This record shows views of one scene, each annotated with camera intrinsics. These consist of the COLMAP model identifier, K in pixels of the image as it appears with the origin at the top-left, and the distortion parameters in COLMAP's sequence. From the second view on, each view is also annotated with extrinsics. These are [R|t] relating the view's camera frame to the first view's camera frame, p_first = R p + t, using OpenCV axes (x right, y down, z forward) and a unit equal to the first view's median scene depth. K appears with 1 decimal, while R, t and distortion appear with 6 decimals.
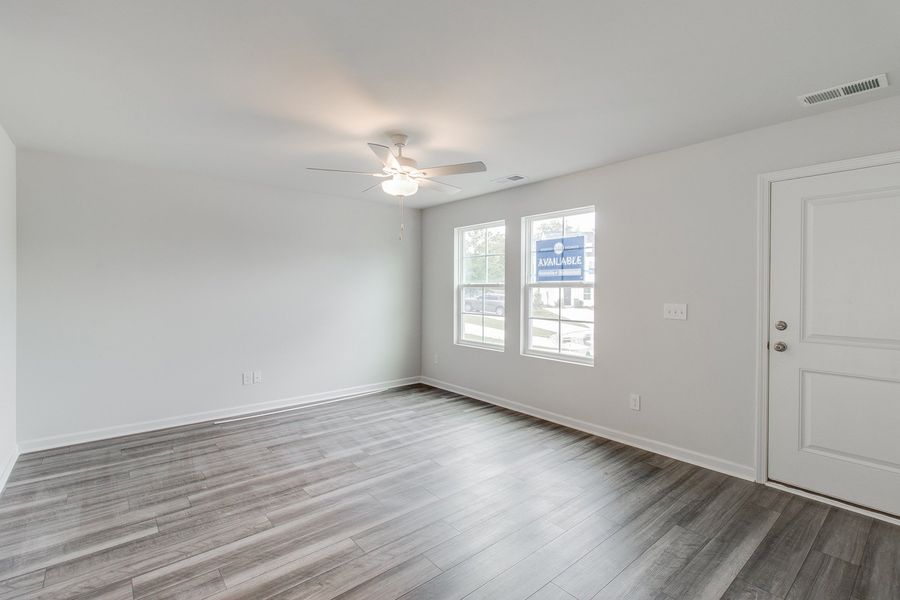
lens RADIAL K [[414.0, 0, 453.7], [0, 414.0, 291.0], [0, 0, 1]] dist [0.000159, -0.000137]
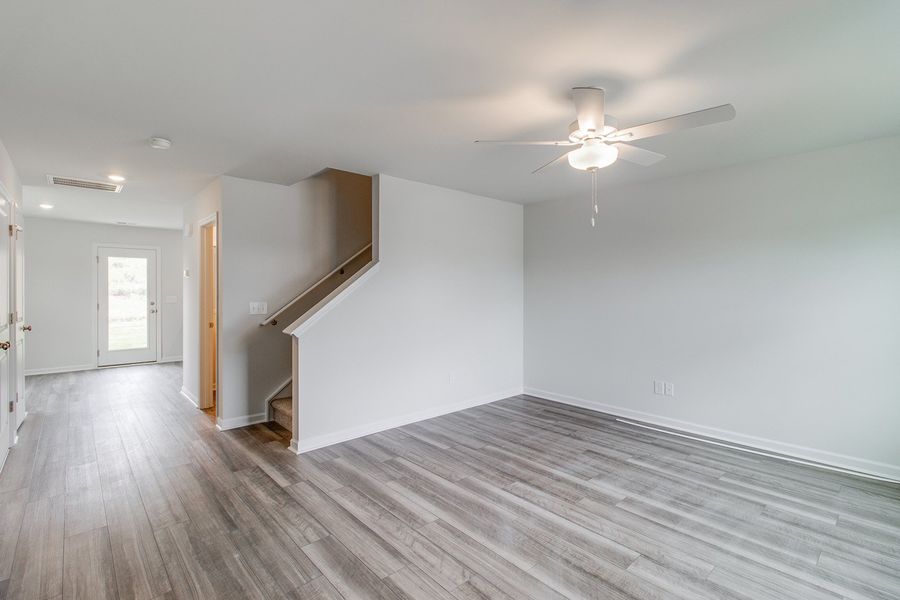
lens RADIAL K [[414.0, 0, 453.7], [0, 414.0, 291.0], [0, 0, 1]] dist [0.000159, -0.000137]
pose [[0.037735, -0.003867, -0.999280, 0.509511], [-0.007755, 0.999961, -0.004162, -0.000604], [0.999258, 0.007907, 0.037704, 0.597193]]
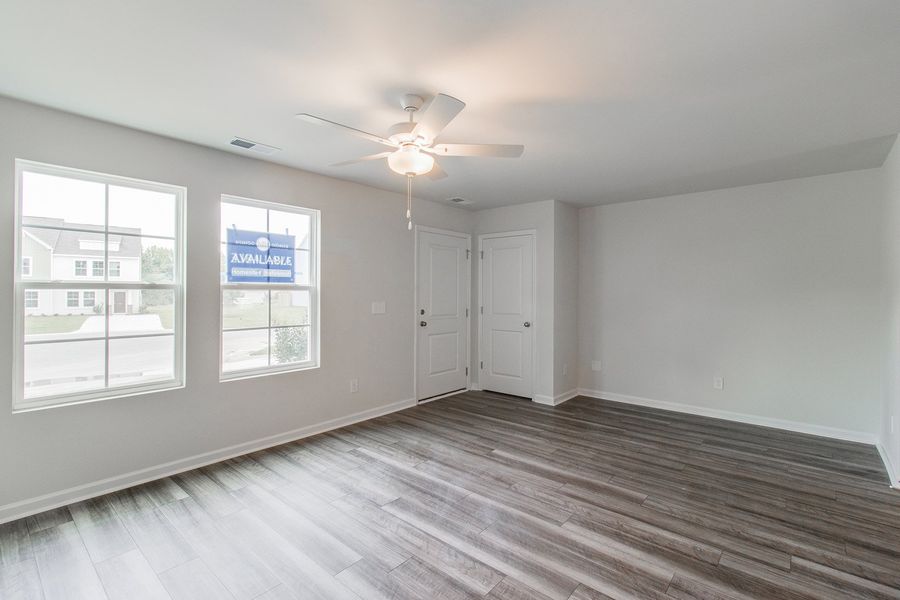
lens RADIAL K [[414.0, 0, 453.7], [0, 414.0, 291.0], [0, 0, 1]] dist [0.000159, -0.000137]
pose [[-0.155195, -0.001526, 0.987883, -0.757690], [0.003065, 0.999993, 0.002026, -0.008095], [-0.987879, 0.003342, -0.155189, 0.863420]]
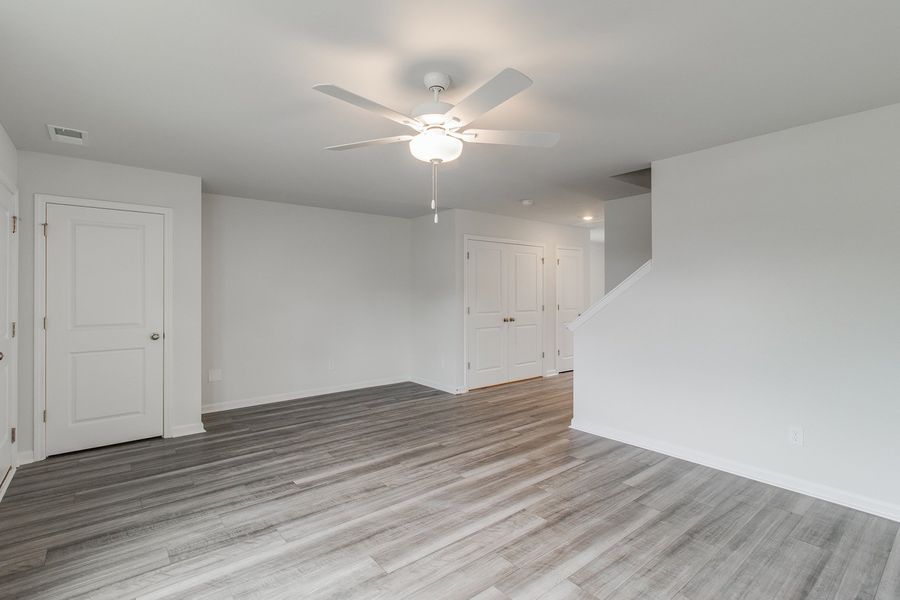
lens RADIAL K [[430.5, 0, 454.2], [0, 430.5, 294.4], [0, 0, 1]] dist [-0.000083, 0.000199]
pose [[-0.999850, -0.003908, 0.016848, -0.141584], [-0.003715, 0.999927, 0.011485, 0.003037], [-0.016892, 0.011421, -0.999792, 1.409616]]
